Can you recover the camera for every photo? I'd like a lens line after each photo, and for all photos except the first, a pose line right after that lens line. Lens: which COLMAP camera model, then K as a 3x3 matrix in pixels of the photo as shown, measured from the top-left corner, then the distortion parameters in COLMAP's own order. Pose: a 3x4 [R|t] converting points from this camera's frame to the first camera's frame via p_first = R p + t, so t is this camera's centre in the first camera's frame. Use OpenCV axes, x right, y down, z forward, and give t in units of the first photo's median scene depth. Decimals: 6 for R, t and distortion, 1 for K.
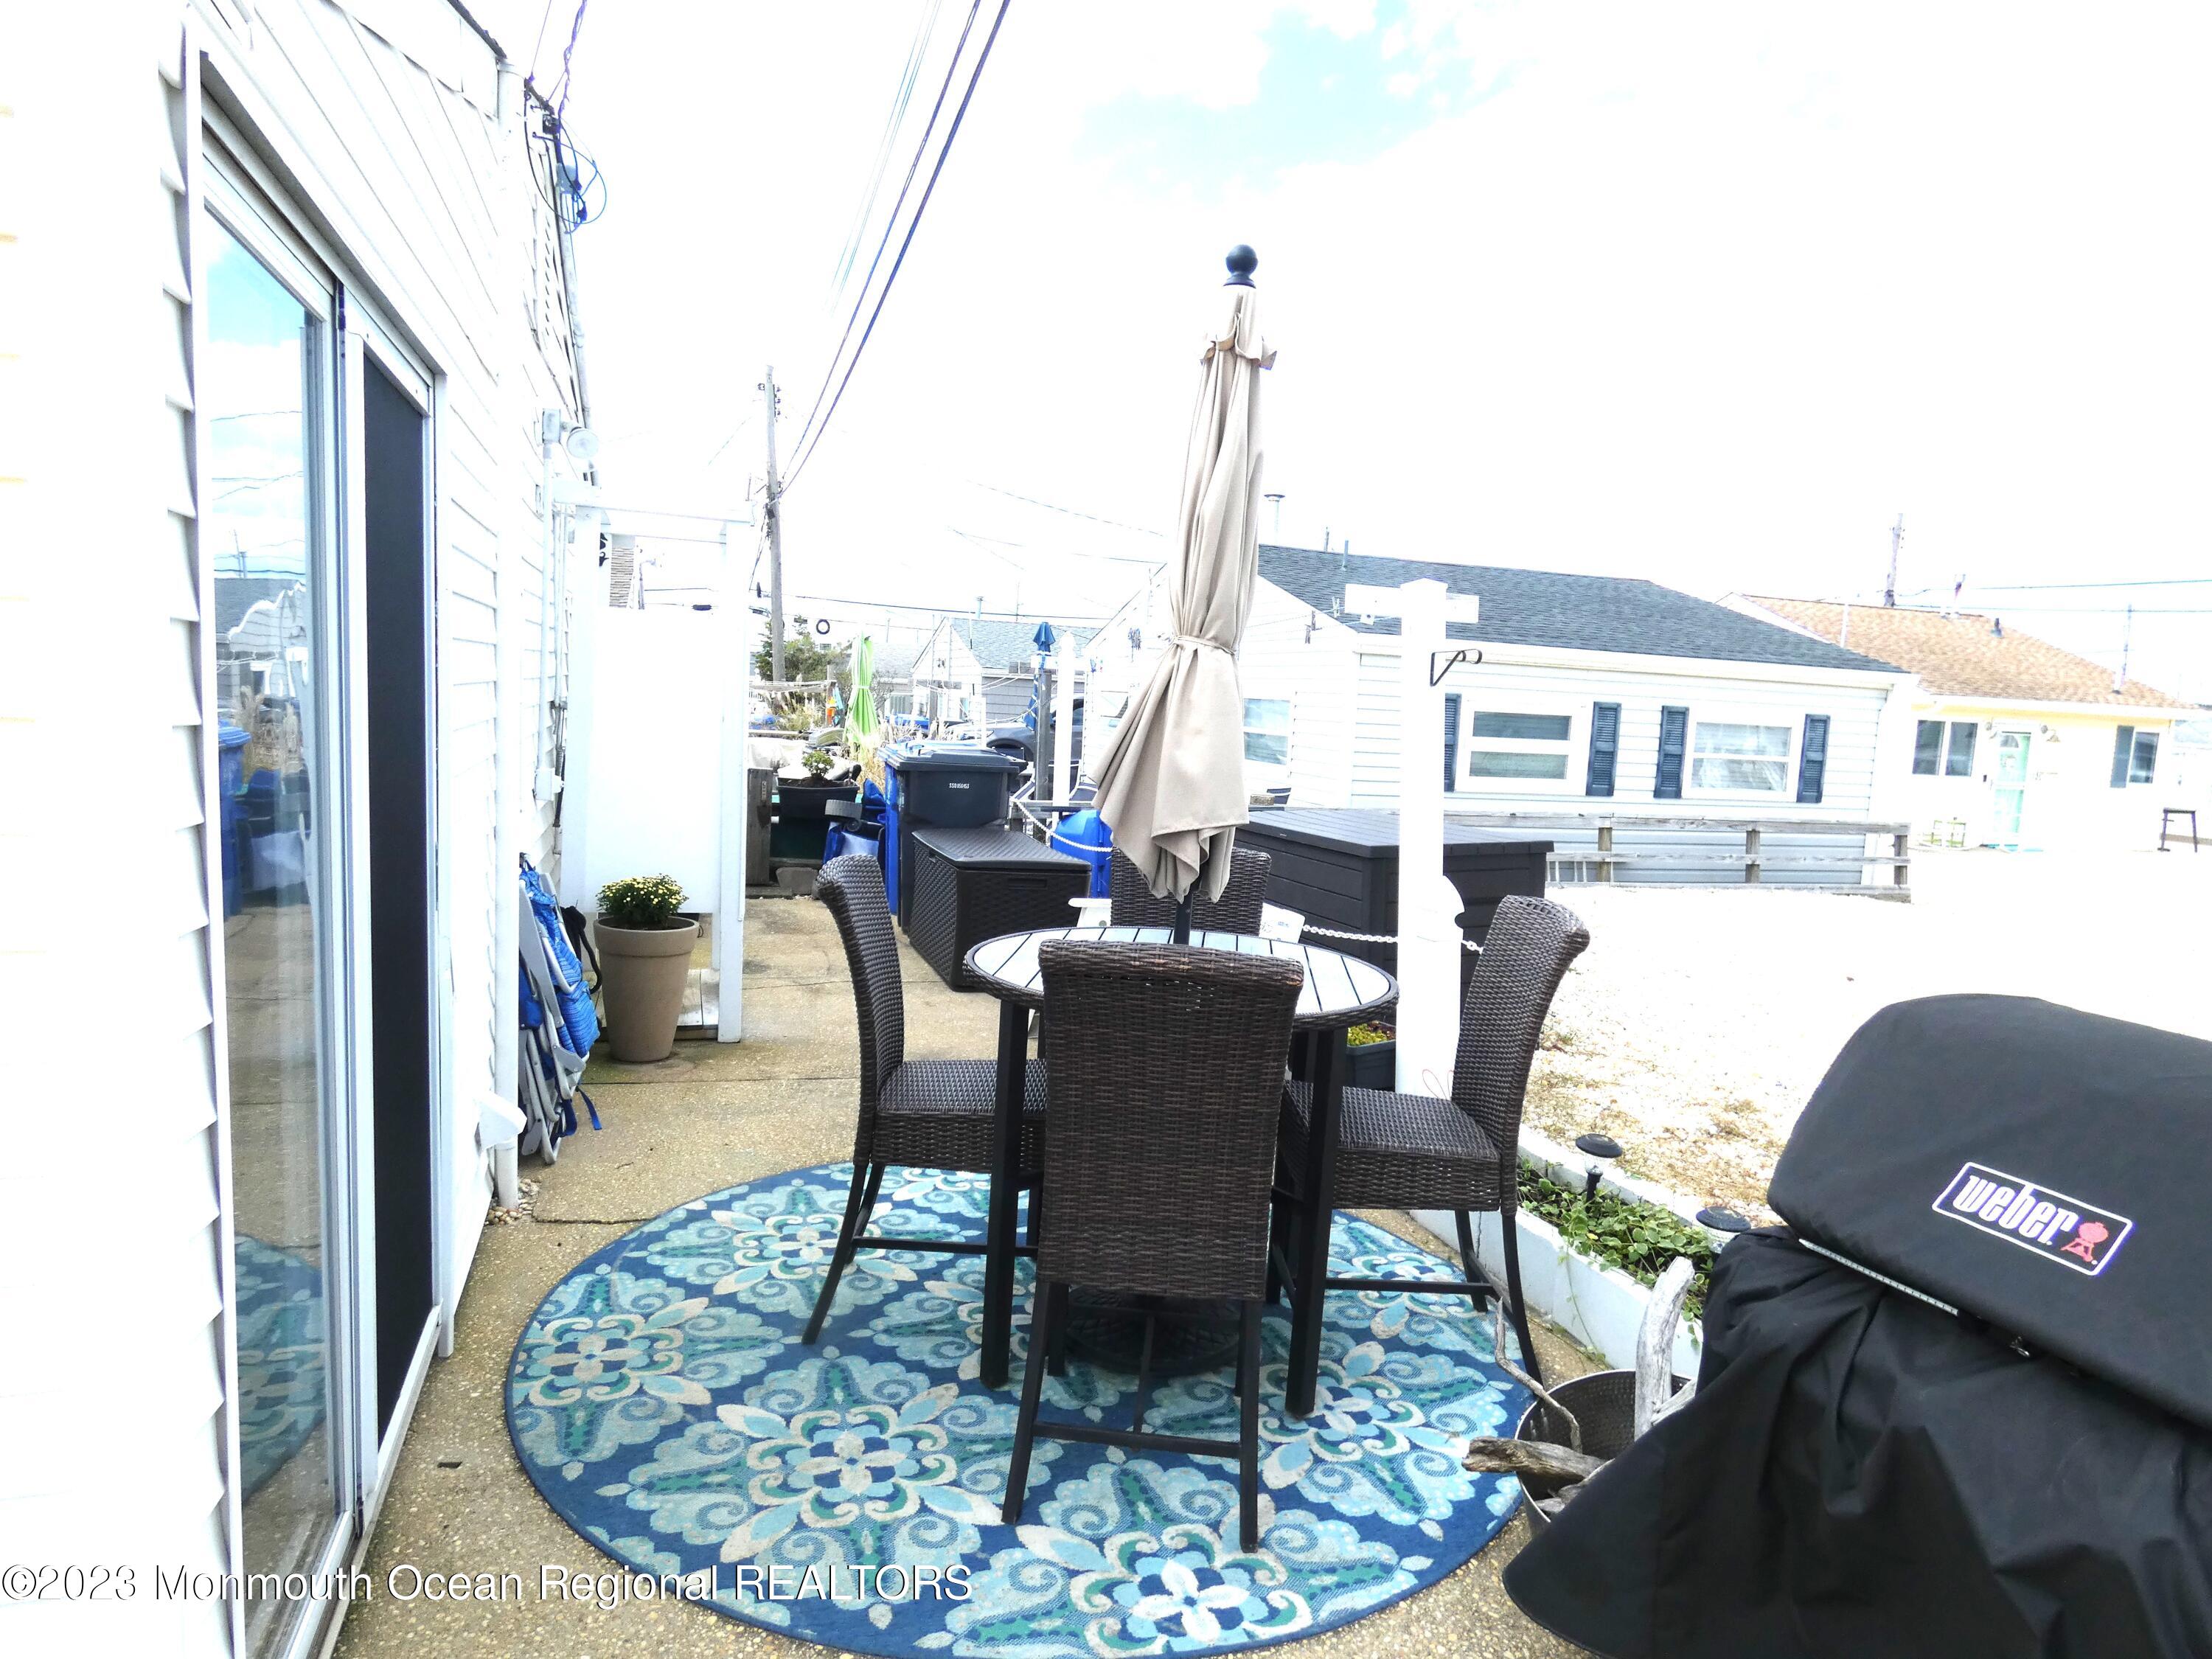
lens RADIAL K [[1331.6, 0, 1091.2], [0, 1331.6, 830.9], [0, 0, 1]] dist [0.000964, 0.000797]
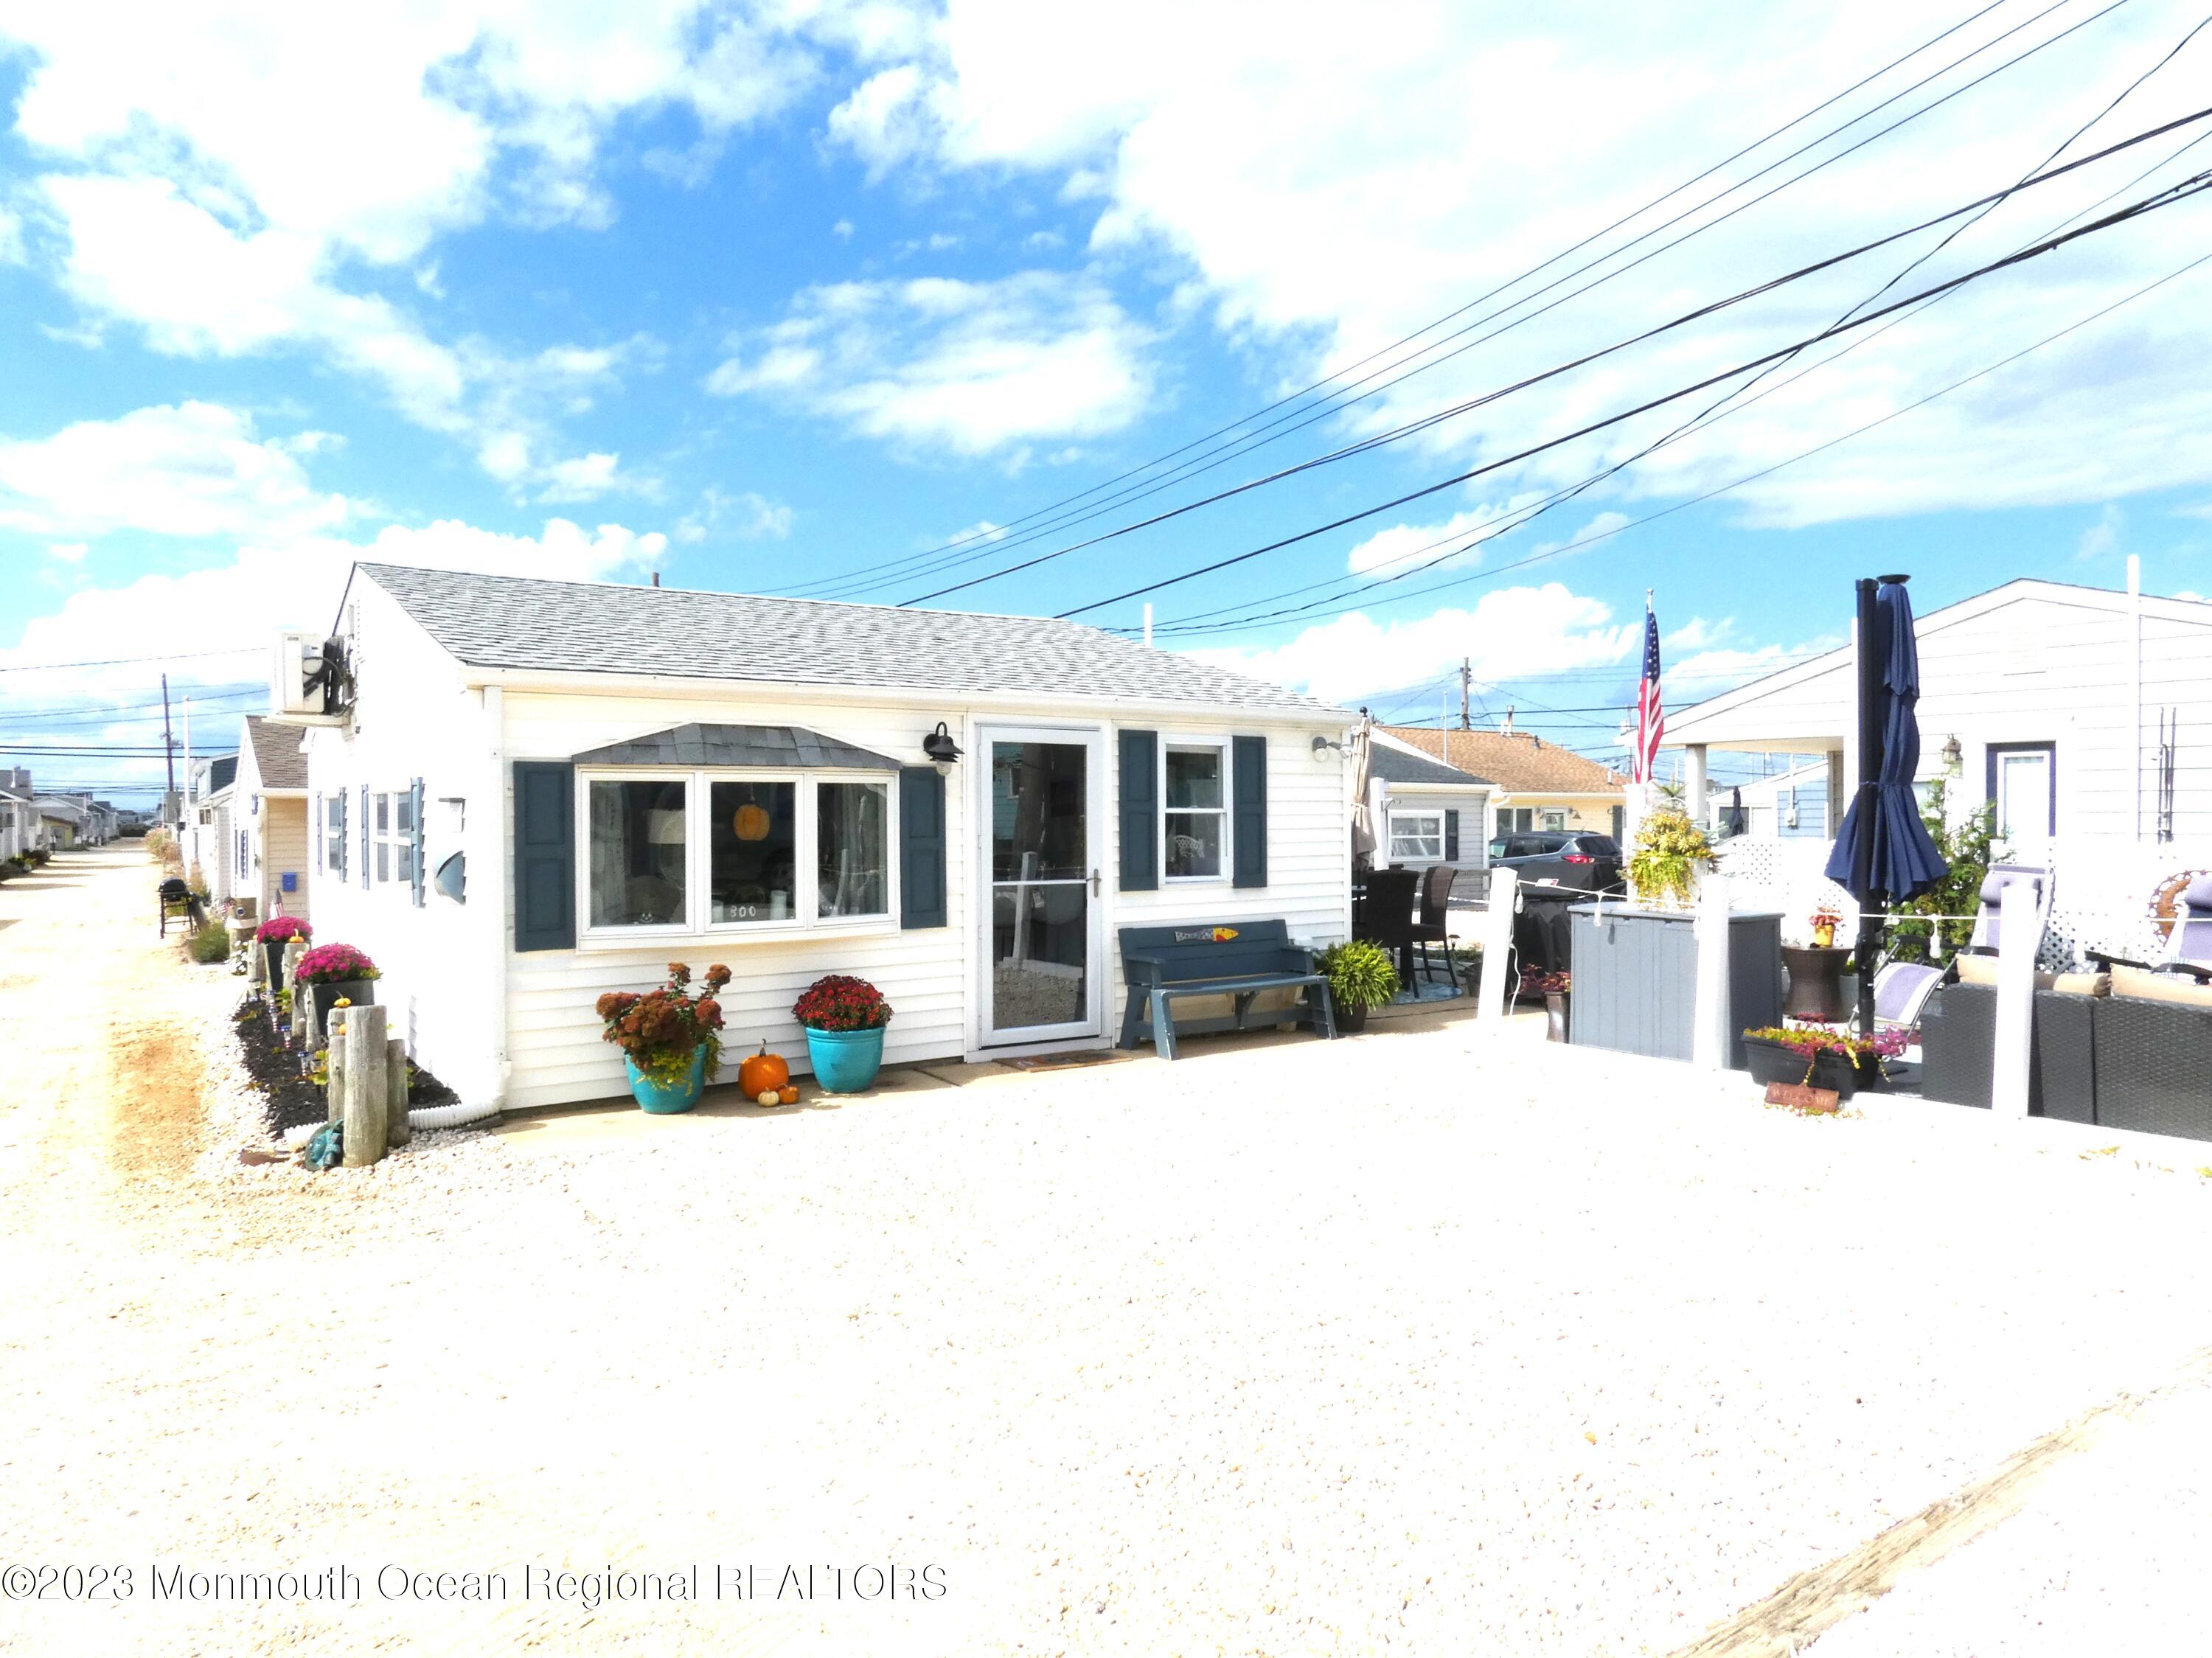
lens RADIAL K [[1331.5, 0, 1091.2], [0, 1331.5, 830.4], [0, 0, 1]] dist [0.000964, 0.000797]
pose [[0.962922, -0.056776, 0.263737, -1.281880], [0.080294, 0.993615, -0.079256, 0.135973], [-0.257553, 0.097494, 0.961333, -1.902571]]
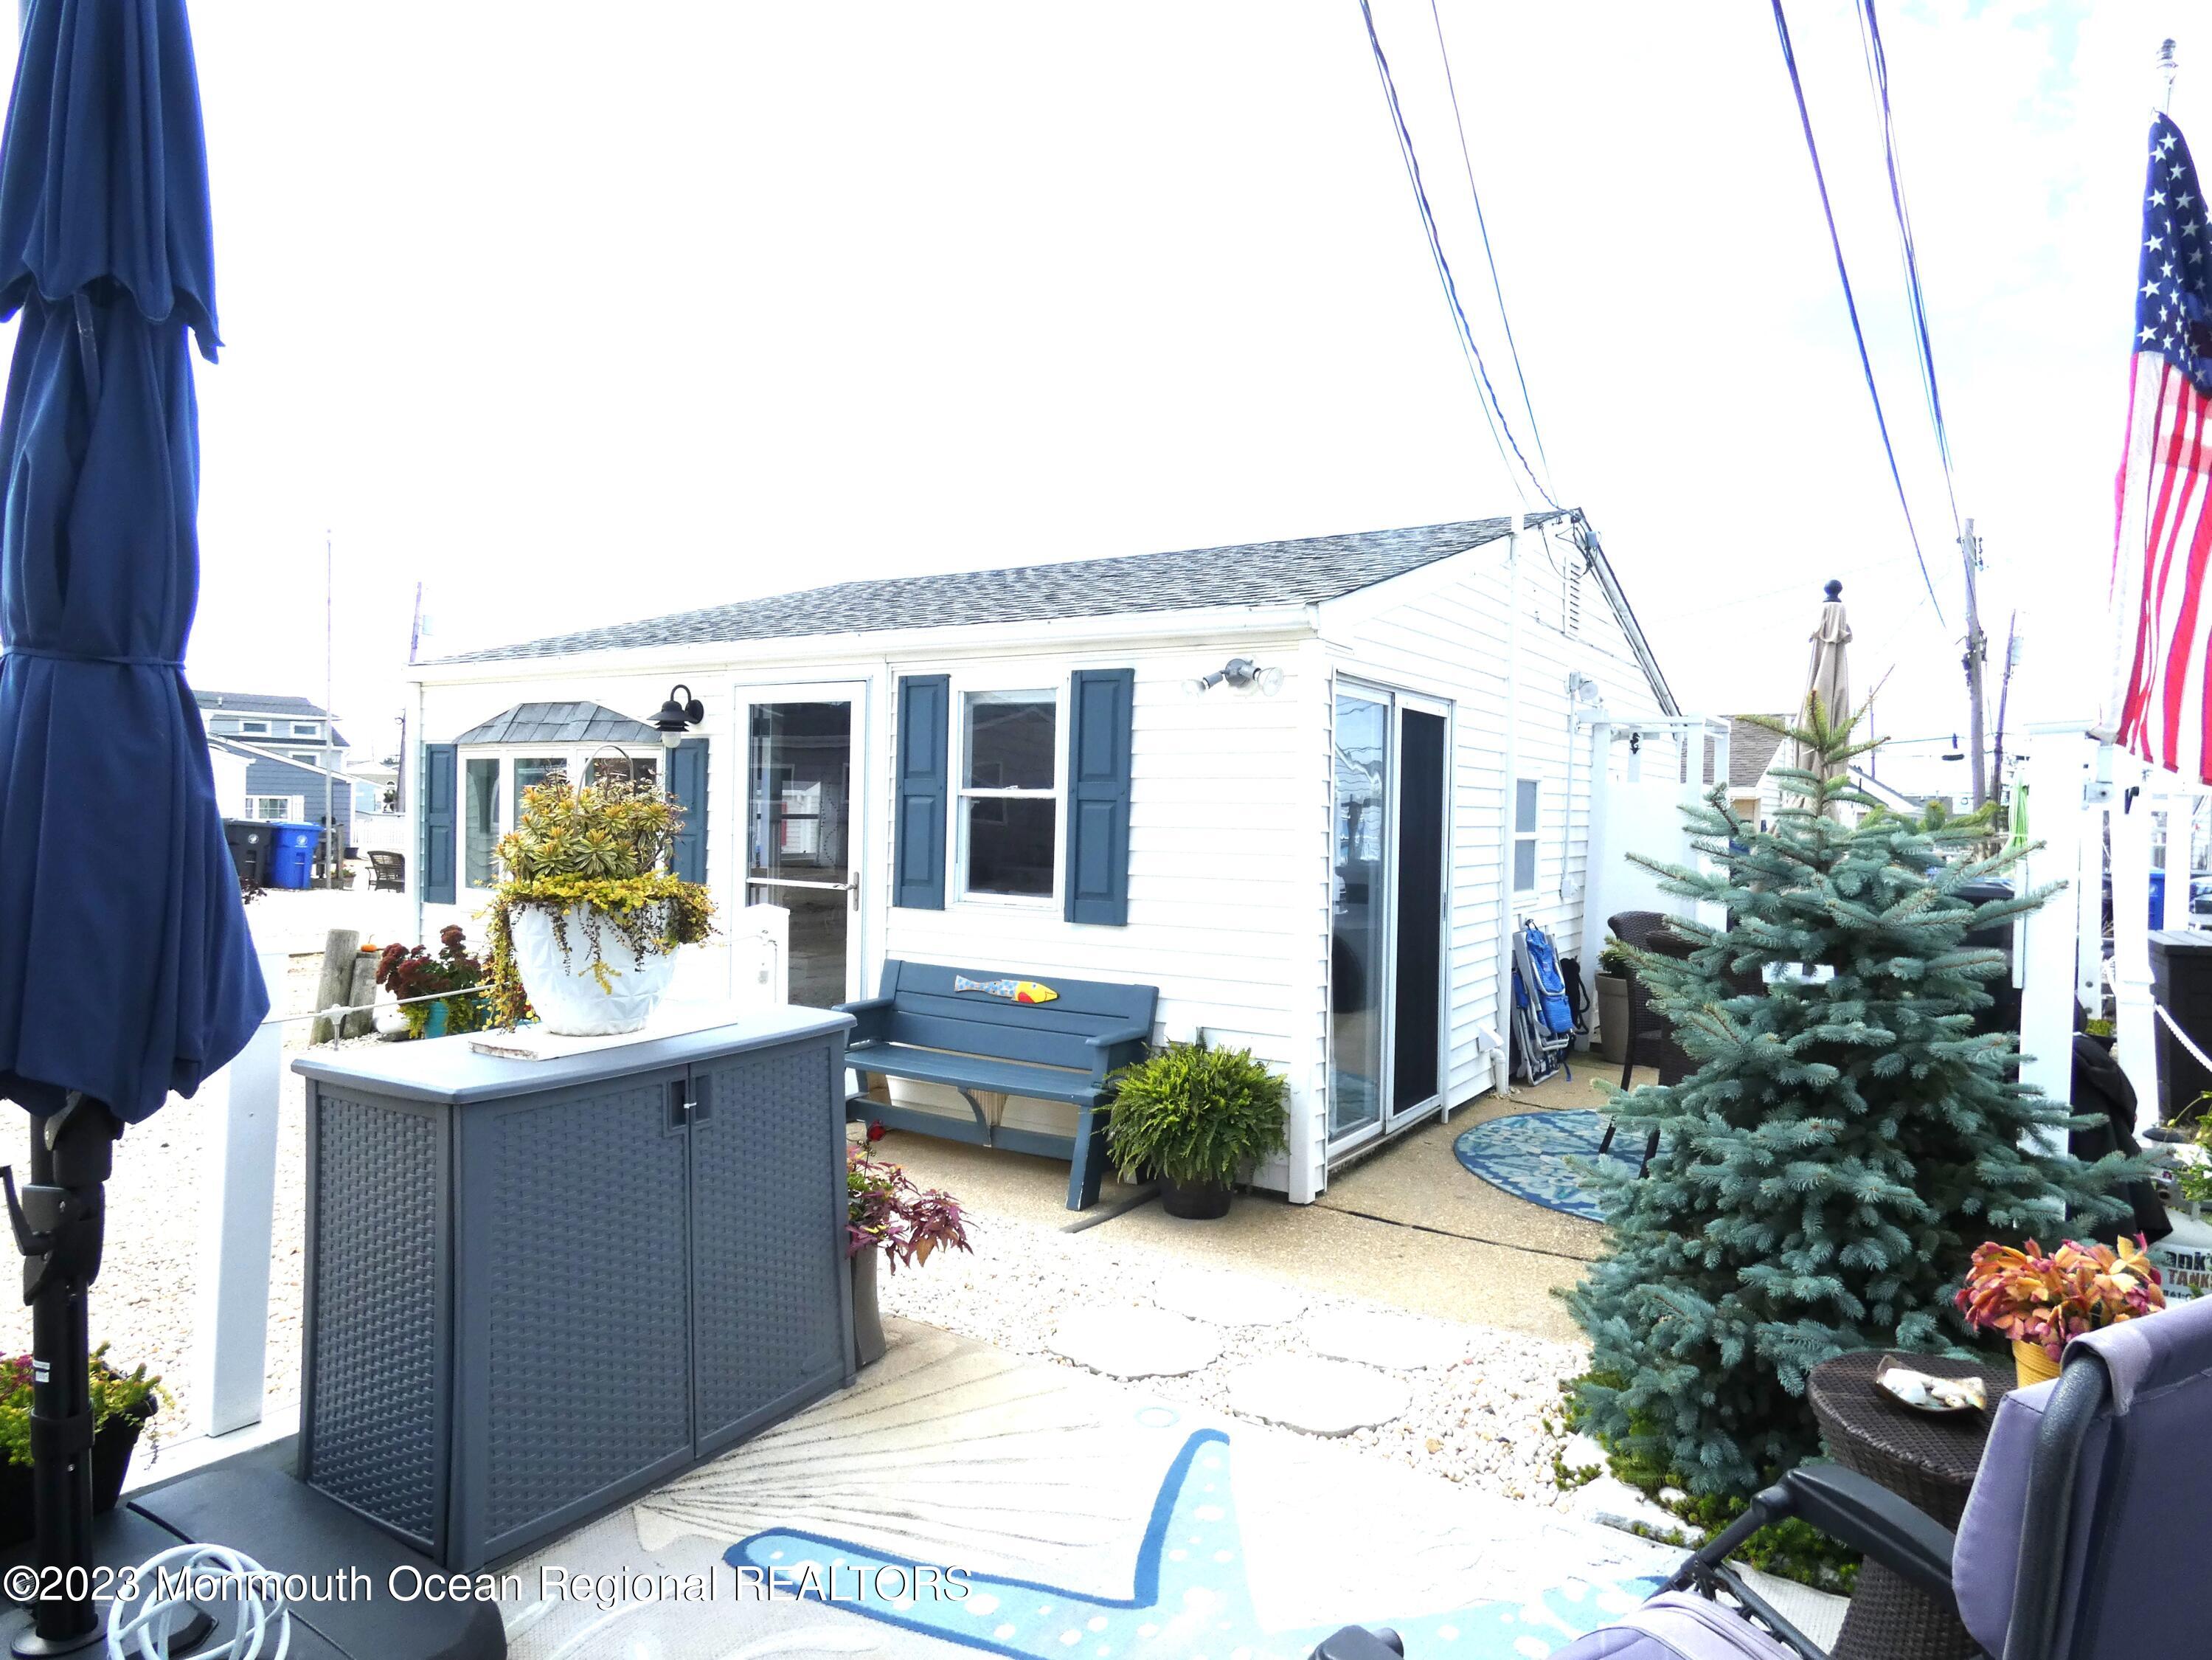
lens RADIAL K [[1357.3, 0, 1106.0], [0, 1357.3, 830.0], [0, 0, 1]] dist [-0.002852, -0.001122]
pose [[0.643045, -0.022813, -0.765489, 0.641521], [-0.069663, 0.993670, -0.088133, 0.101257], [0.762654, 0.109999, 0.637385, -0.667164]]
